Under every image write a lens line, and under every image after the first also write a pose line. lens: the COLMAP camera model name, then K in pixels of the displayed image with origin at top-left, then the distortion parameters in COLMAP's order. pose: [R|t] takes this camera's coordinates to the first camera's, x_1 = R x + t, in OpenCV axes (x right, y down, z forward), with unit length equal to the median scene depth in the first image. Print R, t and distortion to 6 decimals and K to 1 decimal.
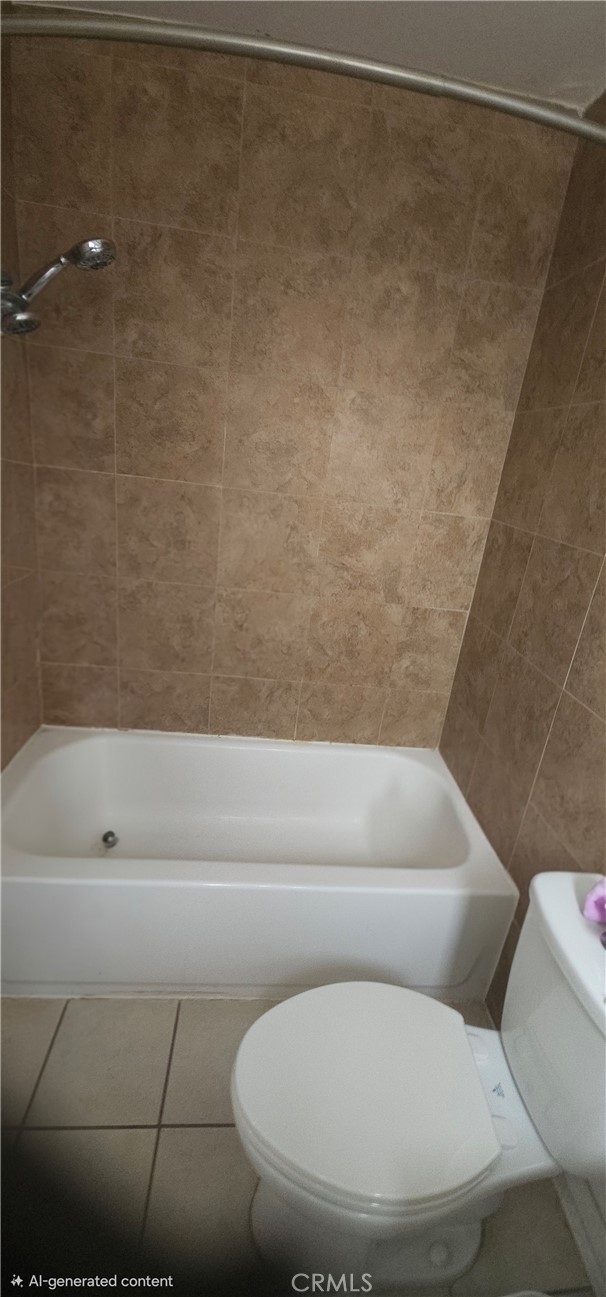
lens RADIAL K [[529.6, 0, 303.8], [0, 529.6, 654.0], [0, 0, 1]] dist [-0.000642, -0.000004]
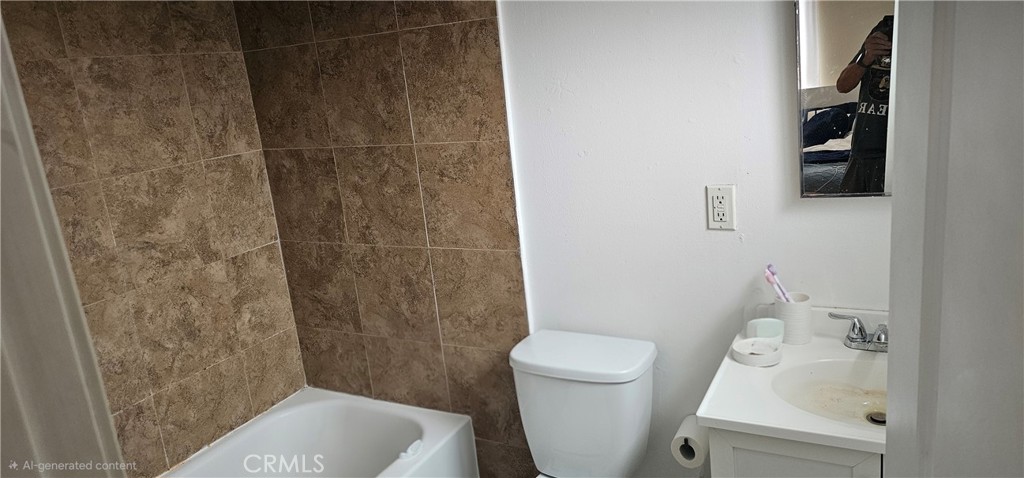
lens RADIAL K [[683.0, 0, 514.2], [0, 683.0, 236.3], [0, 0, 1]] dist [0.073067, -0.075947]
pose [[0.528755, -0.369049, 0.764344, -0.471220], [0.449286, 0.885714, 0.116845, -0.041720], [-0.720111, 0.281627, 0.634134, -0.153248]]
